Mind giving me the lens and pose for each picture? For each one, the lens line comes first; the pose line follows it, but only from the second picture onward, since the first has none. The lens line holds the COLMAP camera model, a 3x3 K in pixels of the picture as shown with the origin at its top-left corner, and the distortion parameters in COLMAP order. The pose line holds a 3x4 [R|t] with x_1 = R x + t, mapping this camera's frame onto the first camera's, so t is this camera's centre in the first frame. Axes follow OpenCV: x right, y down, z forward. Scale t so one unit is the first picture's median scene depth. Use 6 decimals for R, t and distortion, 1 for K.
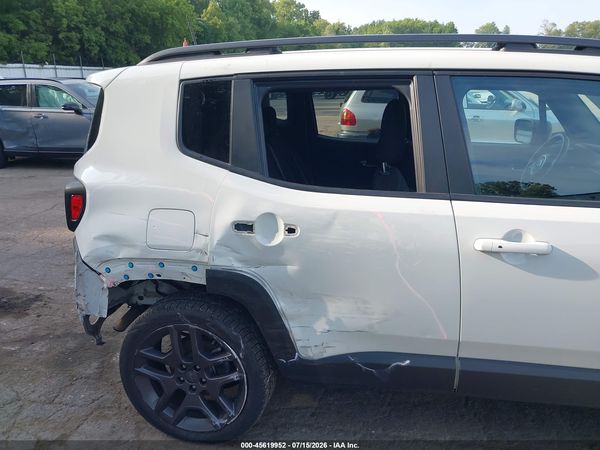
lens RADIAL K [[474.4, 0, 301.3], [0, 474.4, 226.2], [0, 0, 1]] dist [0.006794, -0.009221]
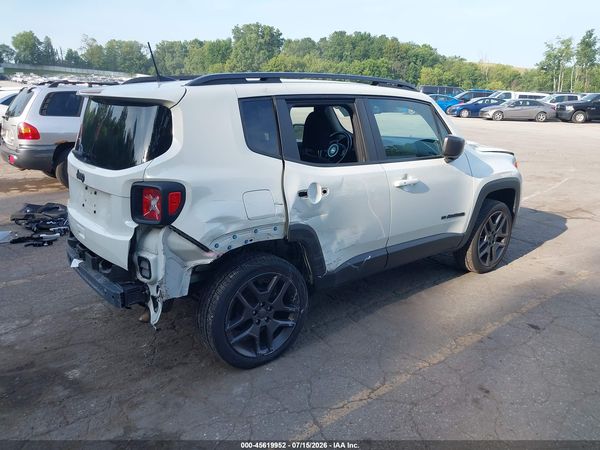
lens RADIAL K [[474.4, 0, 300.6], [0, 474.4, 227.9], [0, 0, 1]] dist [0.006794, -0.009221]
pose [[0.657825, -0.184392, 0.730250, -1.153556], [0.199151, 0.977644, 0.067461, 0.004362], [-0.726364, 0.101053, 0.679841, -0.035712]]
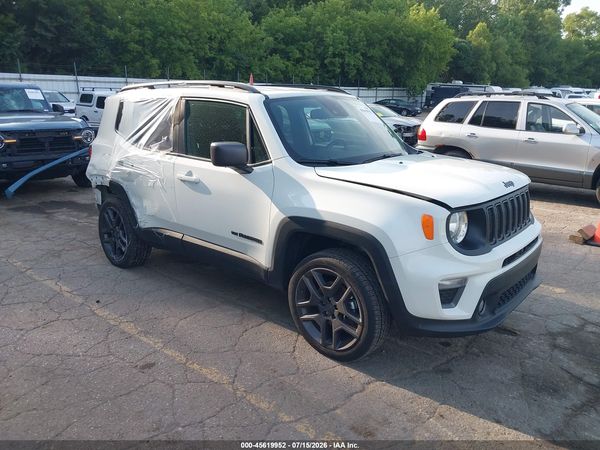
lens RADIAL K [[474.4, 0, 310.3], [0, 474.4, 229.8], [0, 0, 1]] dist [0.006794, -0.009221]
pose [[0.859576, 0.149974, -0.488504, 1.676461], [-0.164714, 0.986256, 0.012956, 0.128345], [0.483734, 0.069327, 0.872465, -0.504252]]
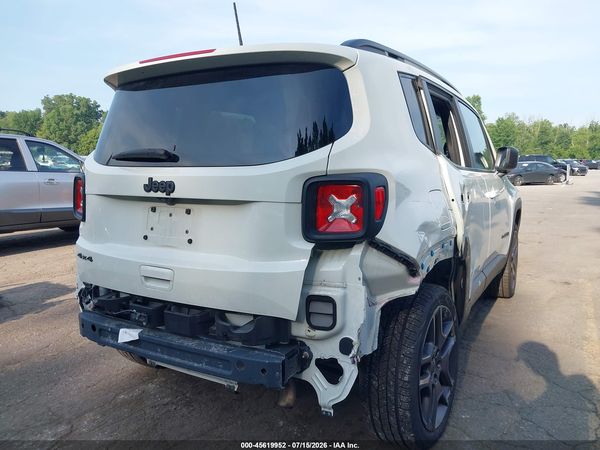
lens RADIAL K [[474.4, 0, 300.2], [0, 474.4, 231.7], [0, 0, 1]] dist [0.006794, -0.009221]
pose [[0.353438, -0.119352, 0.927813, -1.259444], [0.274979, 0.961264, 0.018905, -0.046548], [-0.894130, 0.248447, 0.372567, 0.846957]]
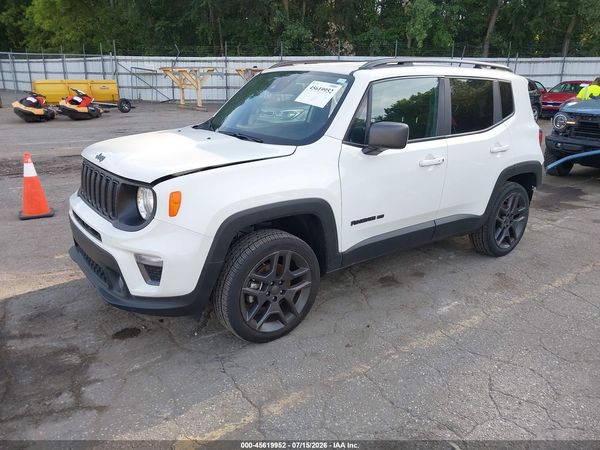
lens RADIAL K [[474.4, 0, 301.8], [0, 474.4, 233.5], [0, 0, 1]] dist [0.006794, -0.009221]
pose [[-0.691055, 0.223792, -0.687285, 2.085336], [-0.222649, 0.838718, 0.496971, -0.749135], [0.687656, 0.496457, -0.529773, 2.376786]]
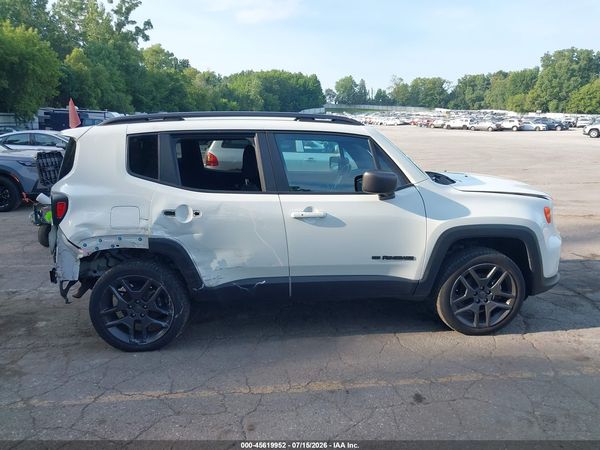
lens RADIAL K [[474.4, 0, 303.9], [0, 474.4, 228.4], [0, 0, 1]] dist [0.006794, -0.009221]
pose [[0.965673, -0.049422, 0.255014, -0.082770], [0.071303, 0.994456, -0.077280, 0.214500], [-0.249781, 0.092810, 0.963844, -0.799699]]
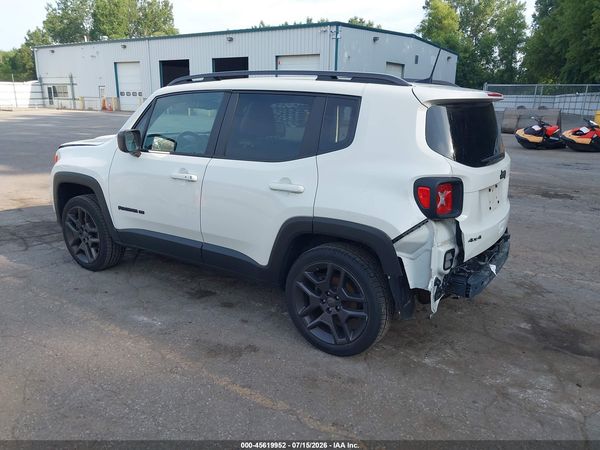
lens RADIAL K [[474.4, 0, 300.0], [0, 474.4, 230.6], [0, 0, 1]] dist [0.006794, -0.009221]
pose [[-0.909722, -0.117415, 0.398271, -0.557299], [0.113697, 0.852083, 0.510909, -0.871546], [-0.399348, 0.510067, -0.761809, 2.882598]]
